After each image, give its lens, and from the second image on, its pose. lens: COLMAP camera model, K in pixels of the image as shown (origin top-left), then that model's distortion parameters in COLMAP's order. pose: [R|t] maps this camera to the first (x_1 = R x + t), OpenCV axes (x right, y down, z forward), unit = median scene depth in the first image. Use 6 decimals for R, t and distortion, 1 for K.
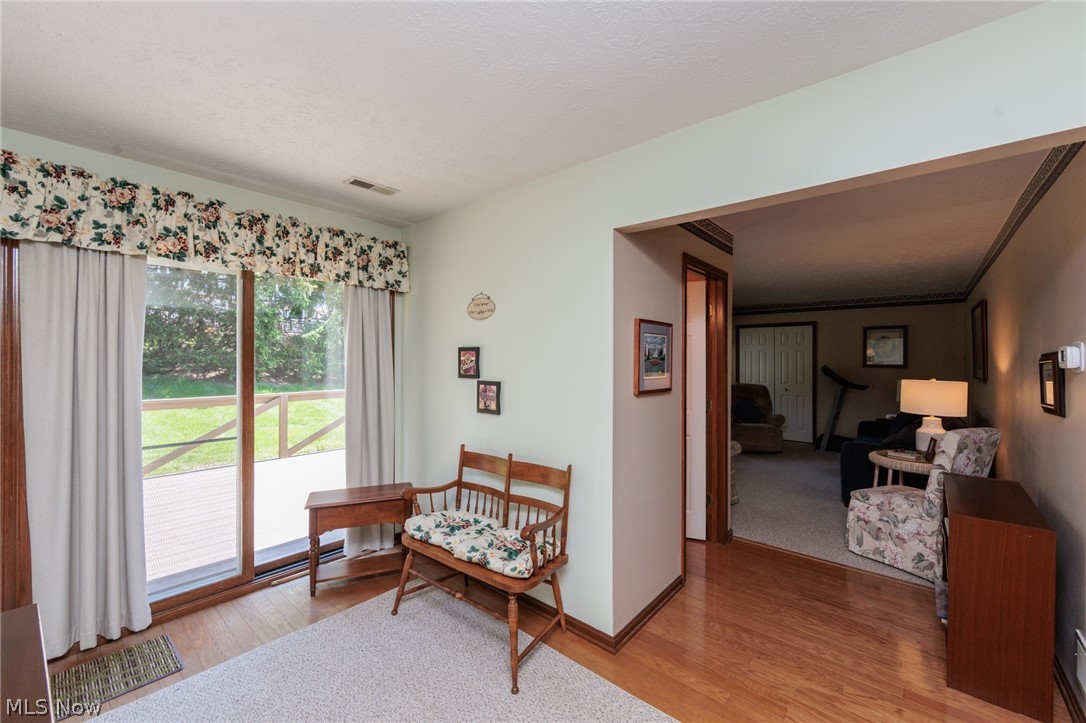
lens RADIAL K [[429.2, 0, 544.1], [0, 429.2, 361.4], [0, 0, 1]] dist [-0.002691, -0.000326]
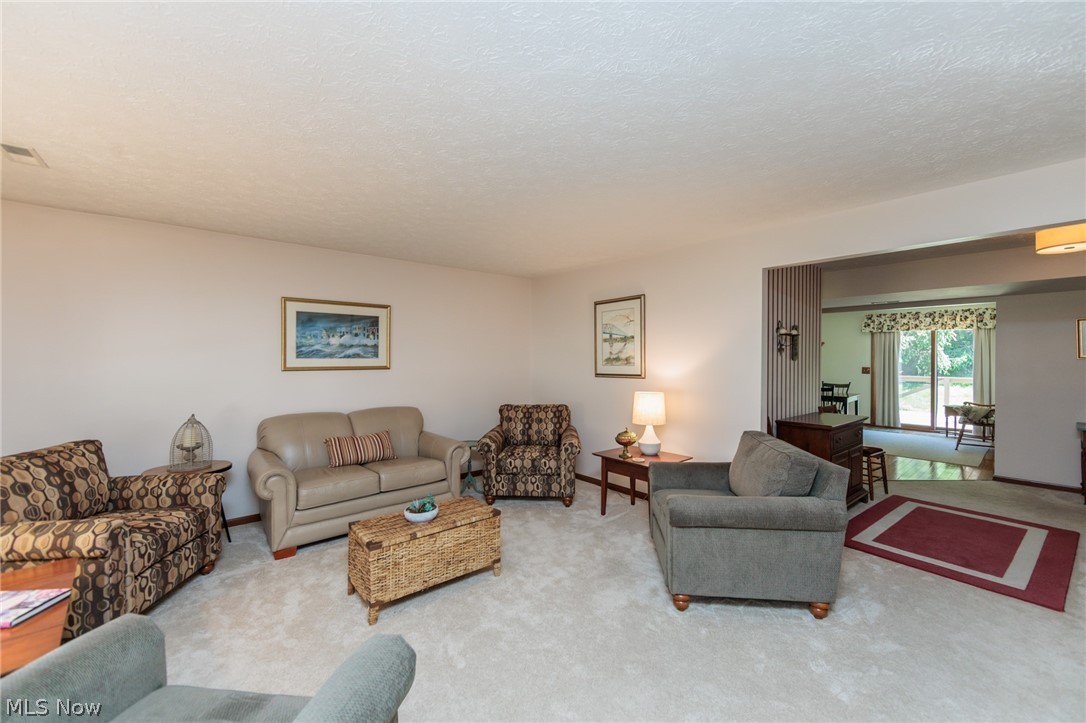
lens RADIAL K [[429.2, 0, 544.1], [0, 429.2, 361.4], [0, 0, 1]] dist [-0.002691, -0.000326]
pose [[-0.159274, 0.005207, -0.987221, 2.727230], [-0.003434, 0.999977, 0.005828, 0.011899], [0.987228, 0.004318, -0.159252, -1.240999]]
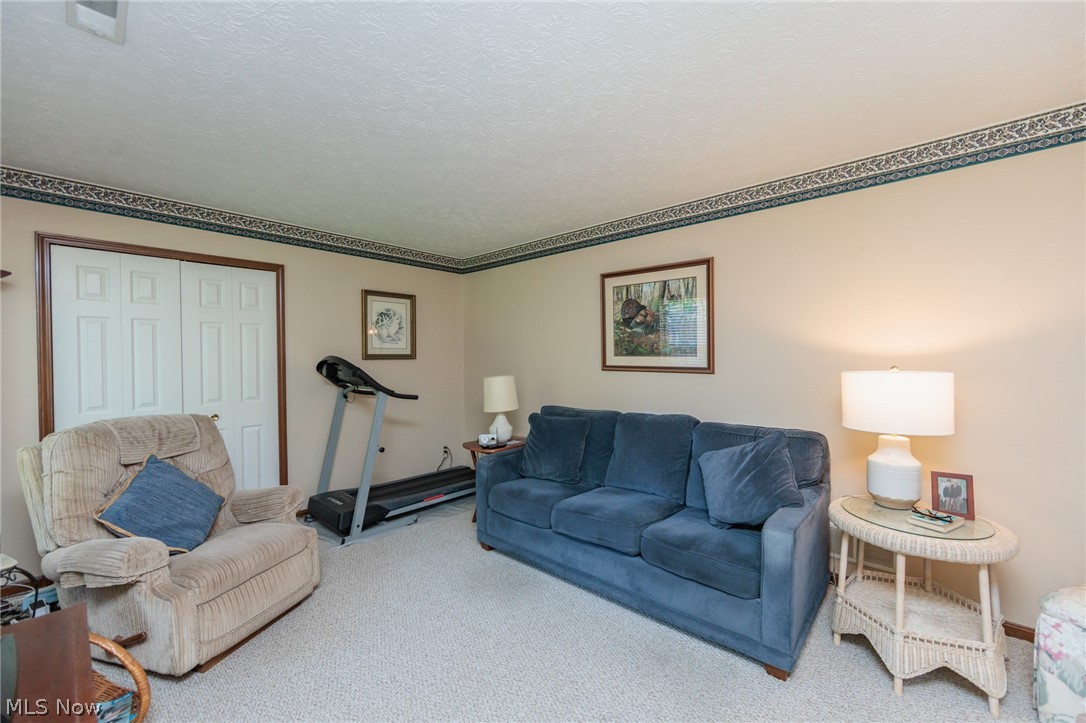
lens RADIAL K [[439.8, 0, 537.3], [0, 439.8, 360.0], [0, 0, 1]] dist [-0.000880, -0.000010]
pose [[0.016960, -0.014082, 0.999757, 0.399808], [0.012447, 0.999826, 0.013872, 0.023548], [-0.999779, 0.012208, 0.017133, 1.909164]]
